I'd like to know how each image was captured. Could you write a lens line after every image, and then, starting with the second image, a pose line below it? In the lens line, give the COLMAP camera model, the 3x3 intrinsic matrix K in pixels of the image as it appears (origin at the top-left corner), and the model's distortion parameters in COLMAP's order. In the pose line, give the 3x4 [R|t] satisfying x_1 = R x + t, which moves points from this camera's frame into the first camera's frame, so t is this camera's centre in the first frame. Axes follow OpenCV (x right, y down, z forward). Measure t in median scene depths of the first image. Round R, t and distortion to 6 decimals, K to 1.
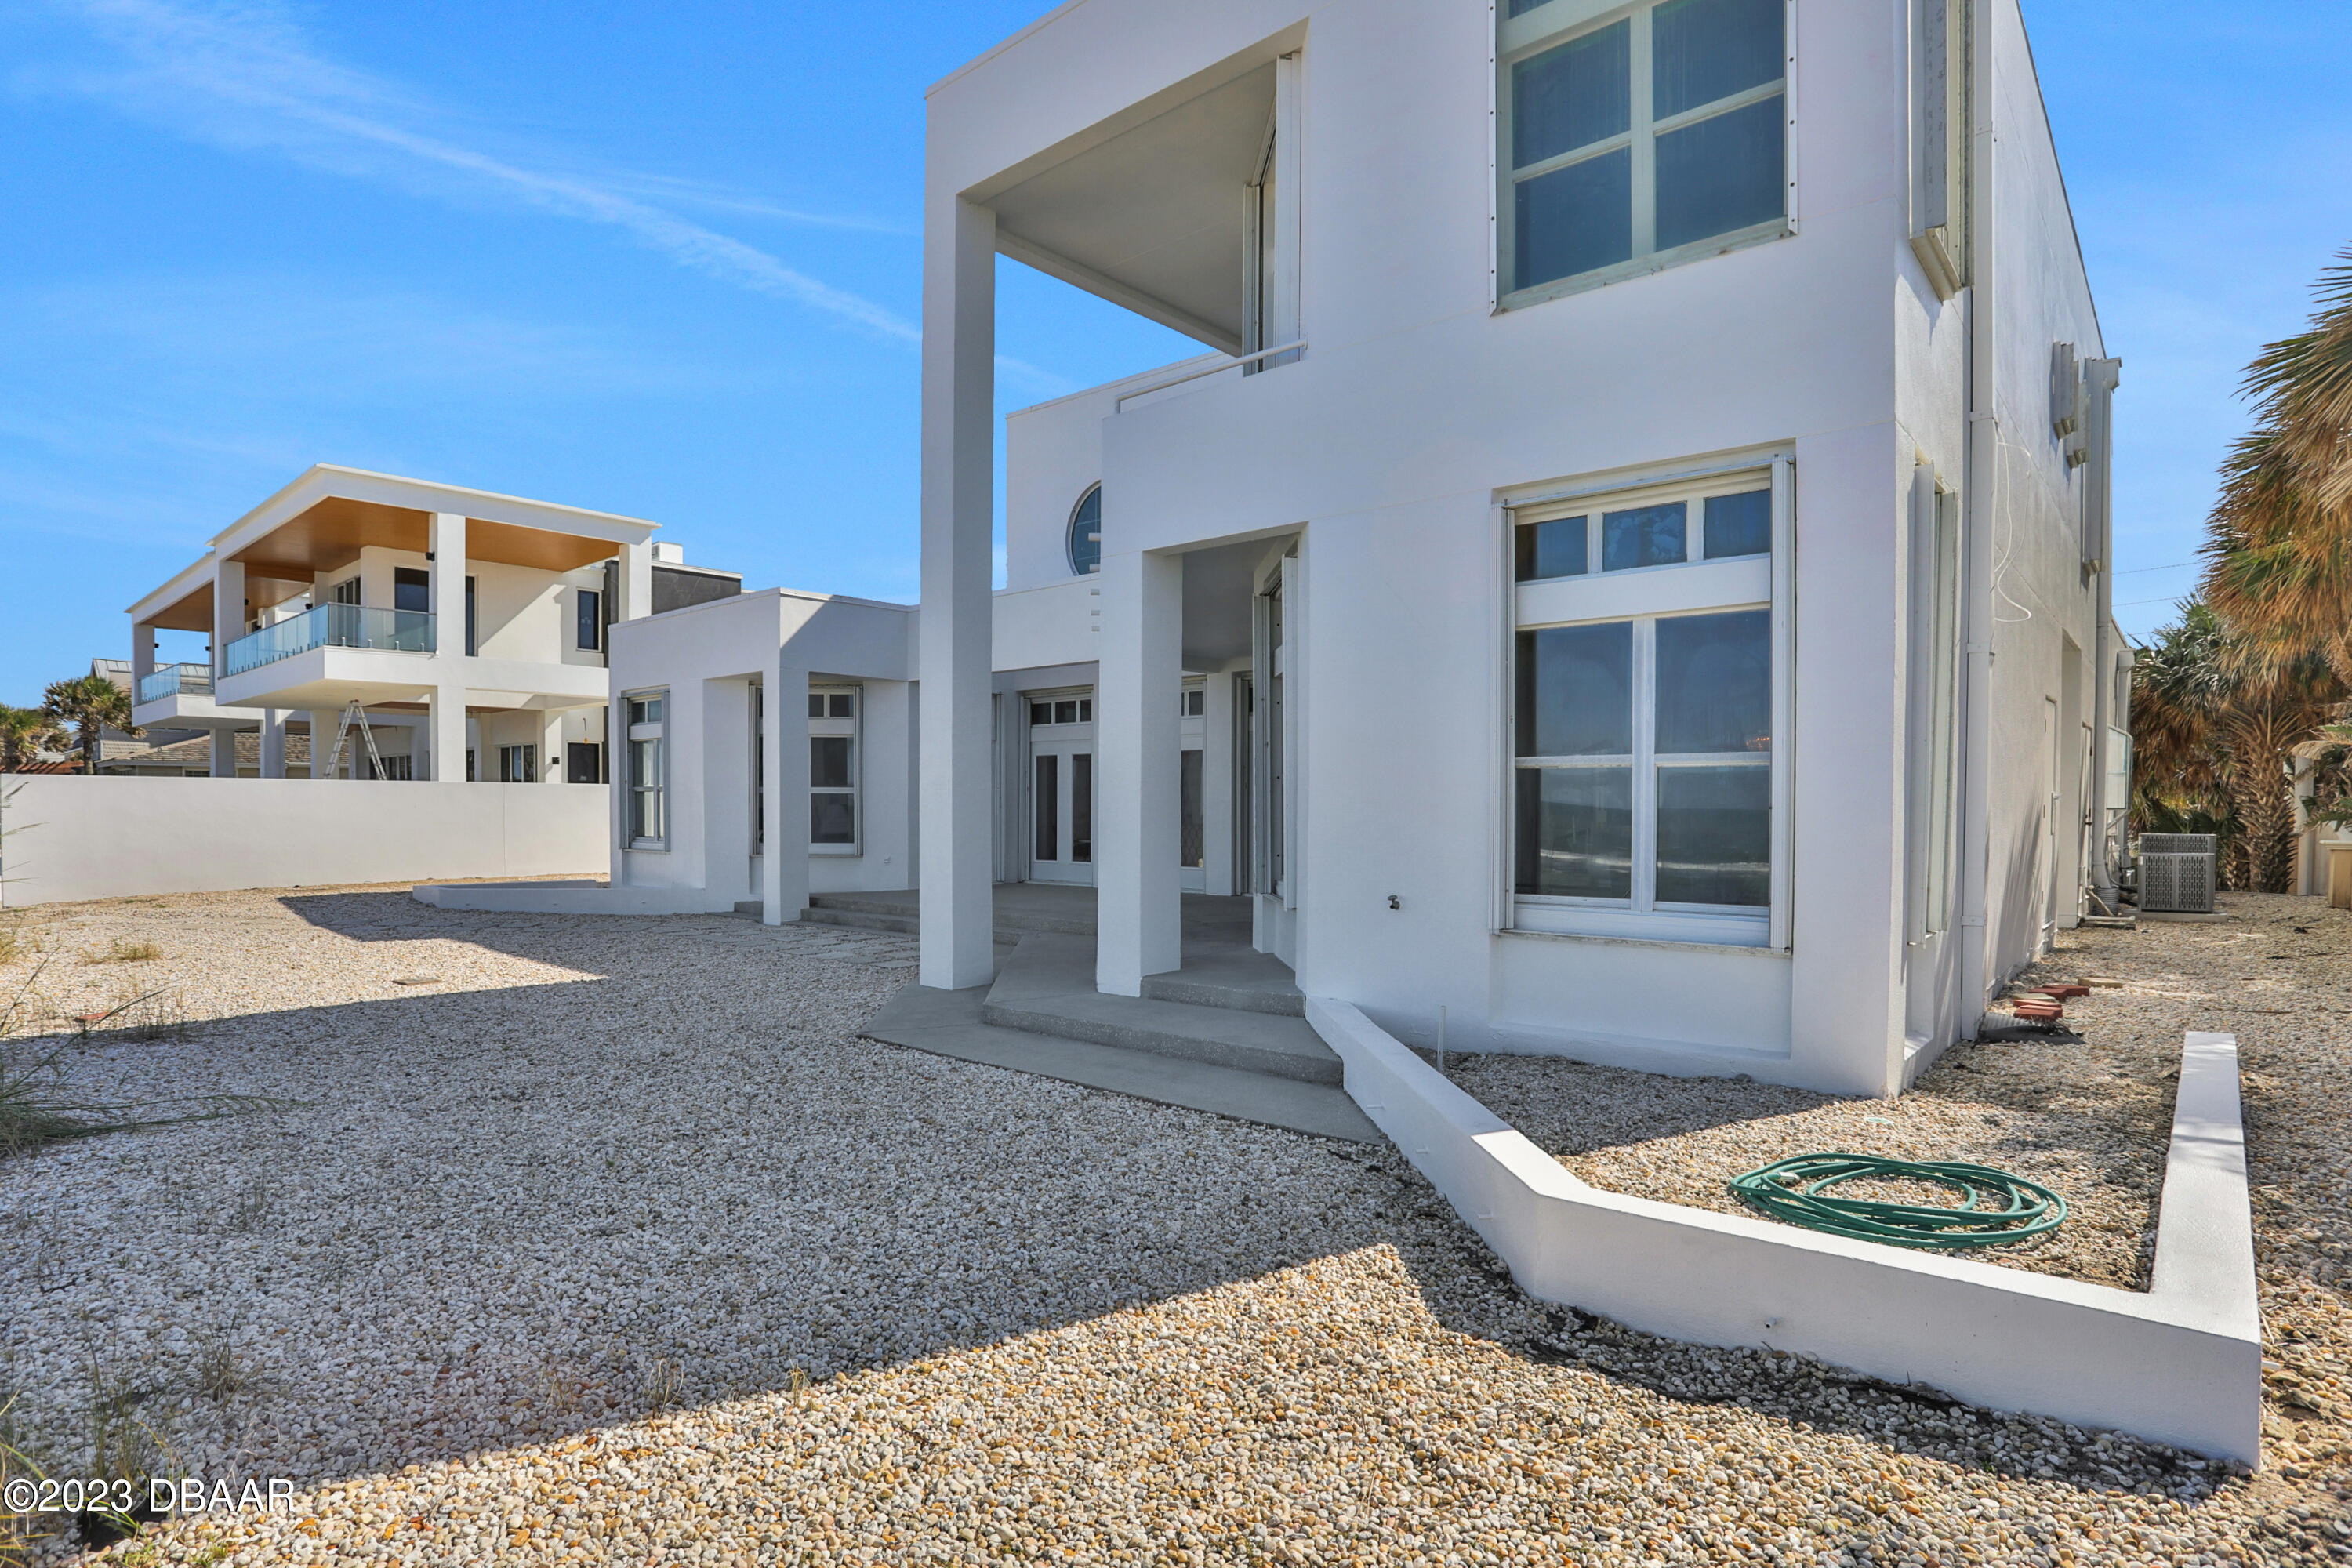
lens RADIAL K [[1229.3, 0, 1176.3], [0, 1229.3, 839.4], [0, 0, 1]] dist [-0.100483, 0.049623]
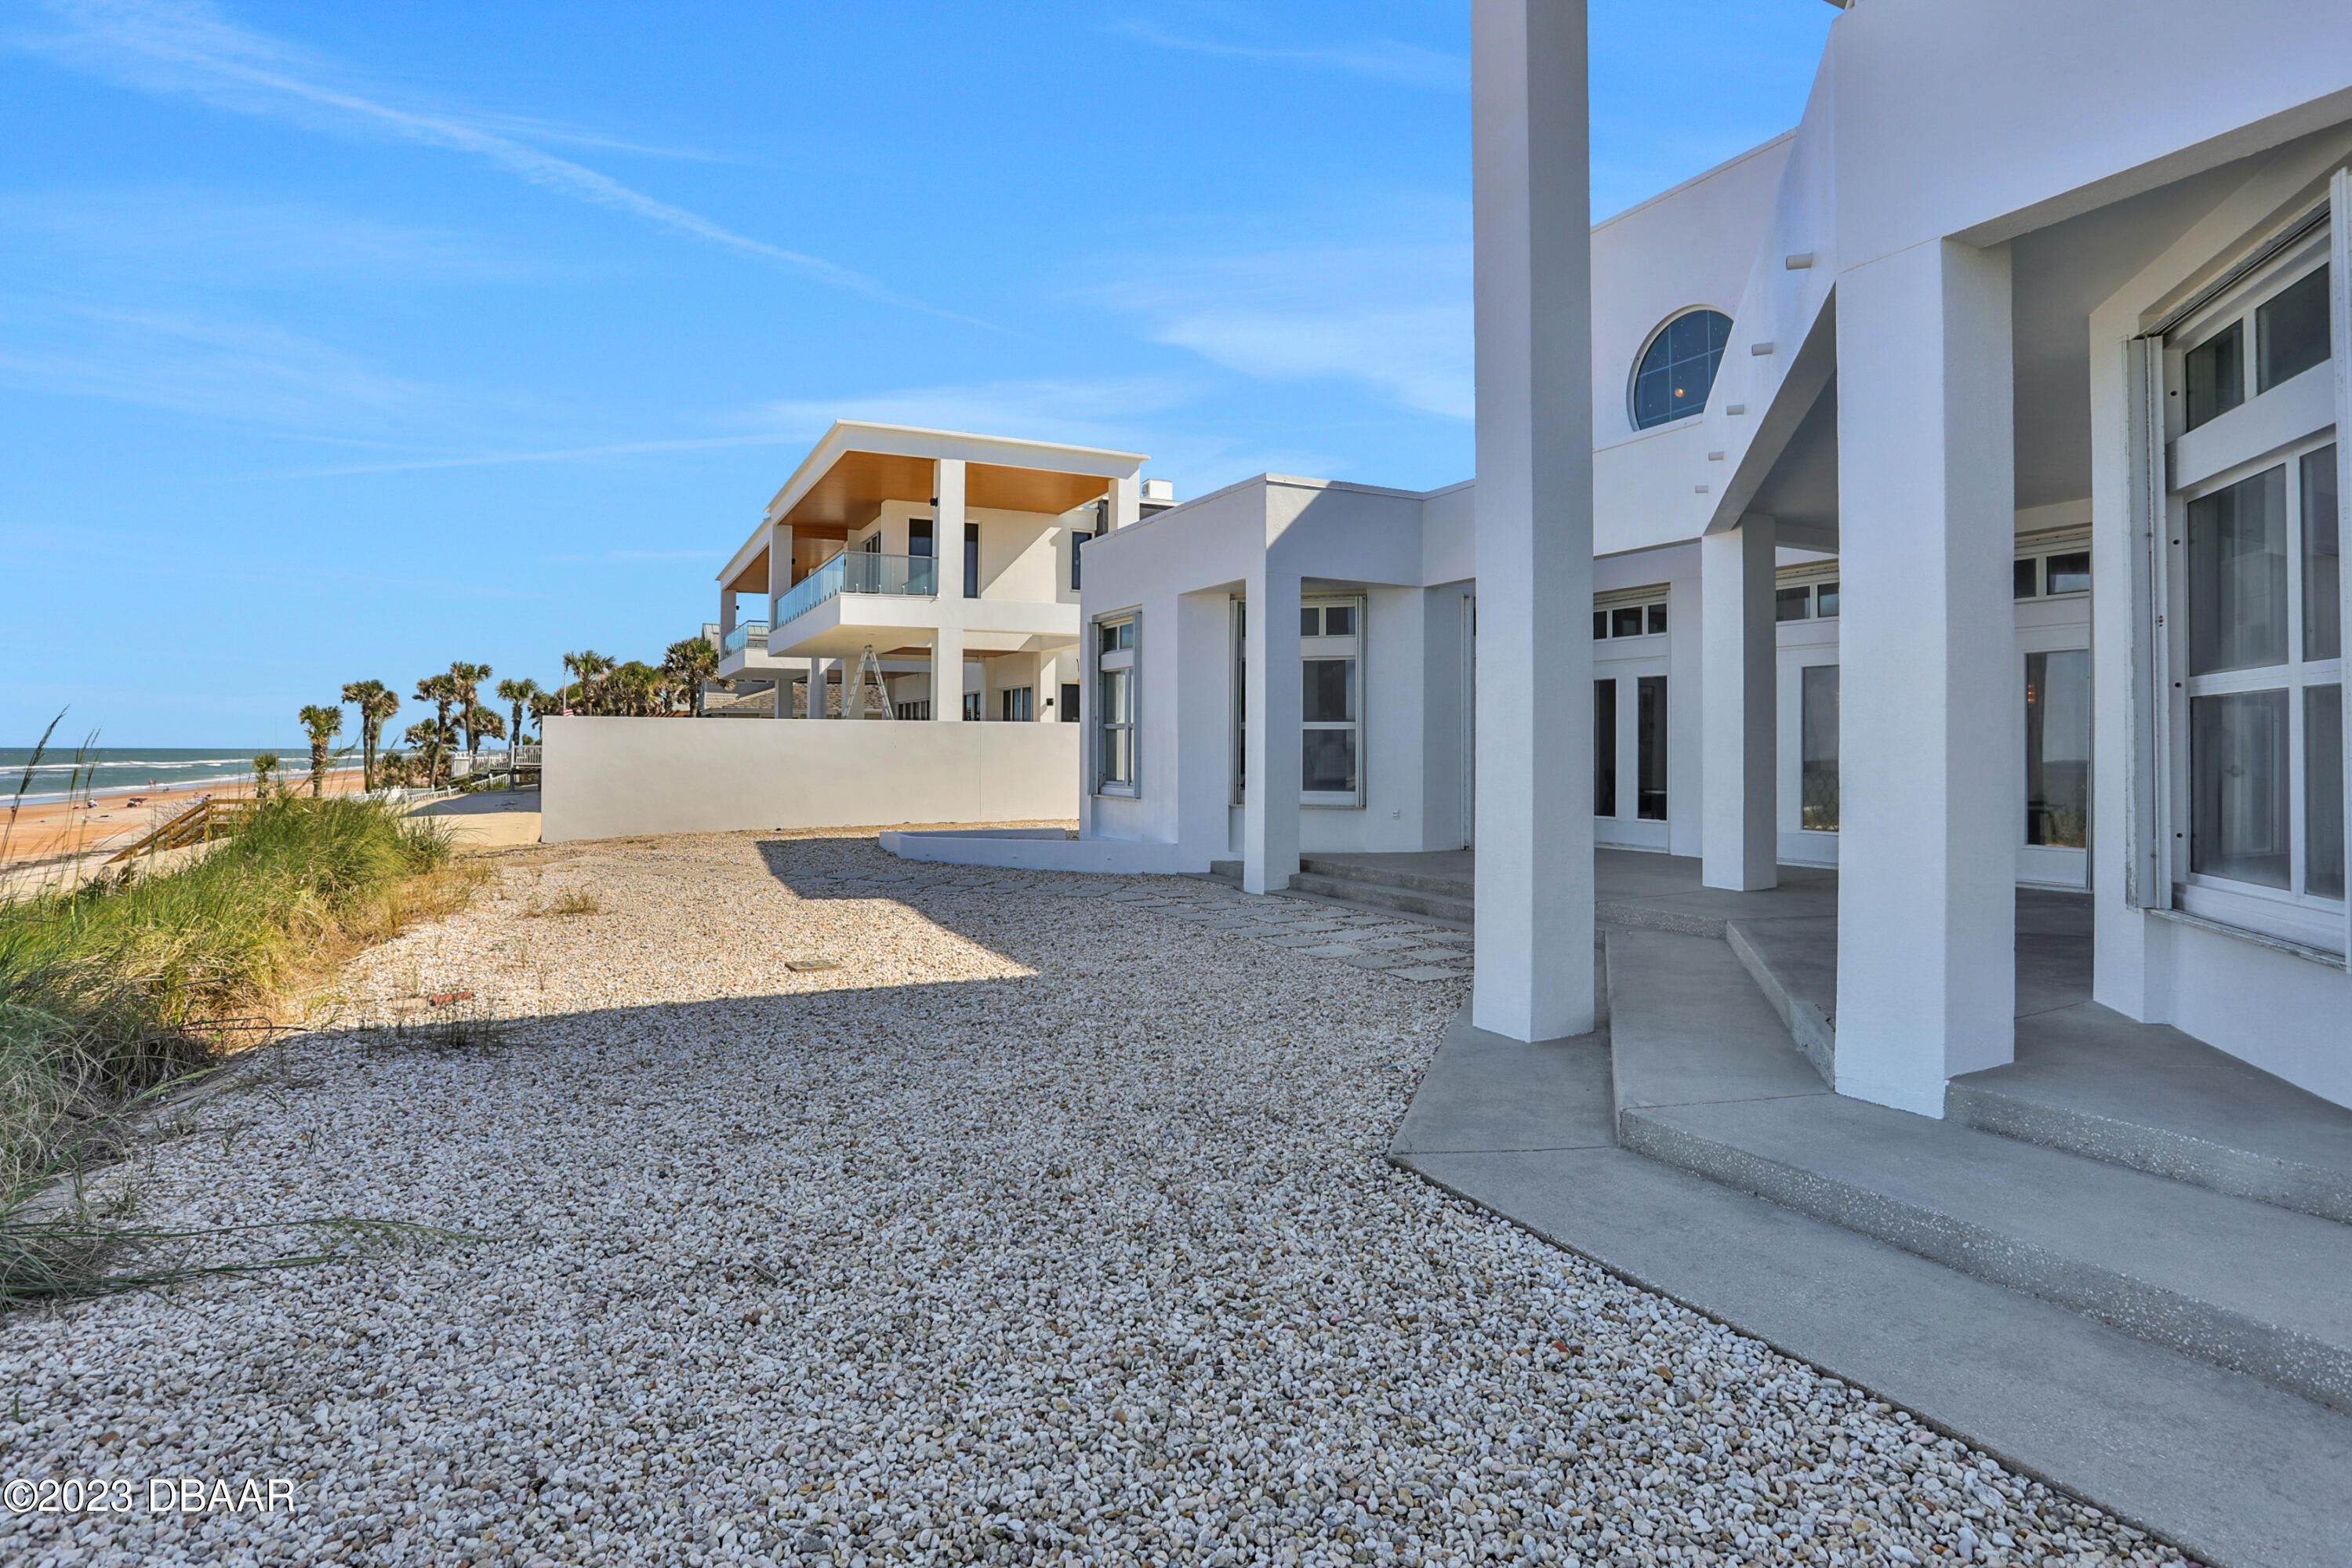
lens RADIAL K [[1233.8, 0, 1178.2], [0, 1233.8, 794.4], [0, 0, 1]] dist [-0.004259, 0.000409]
pose [[0.925381, 0.012294, -0.378840, -0.058819], [-0.008450, 0.999895, 0.011808, -0.003406], [0.378945, -0.007726, 0.925387, 0.188666]]
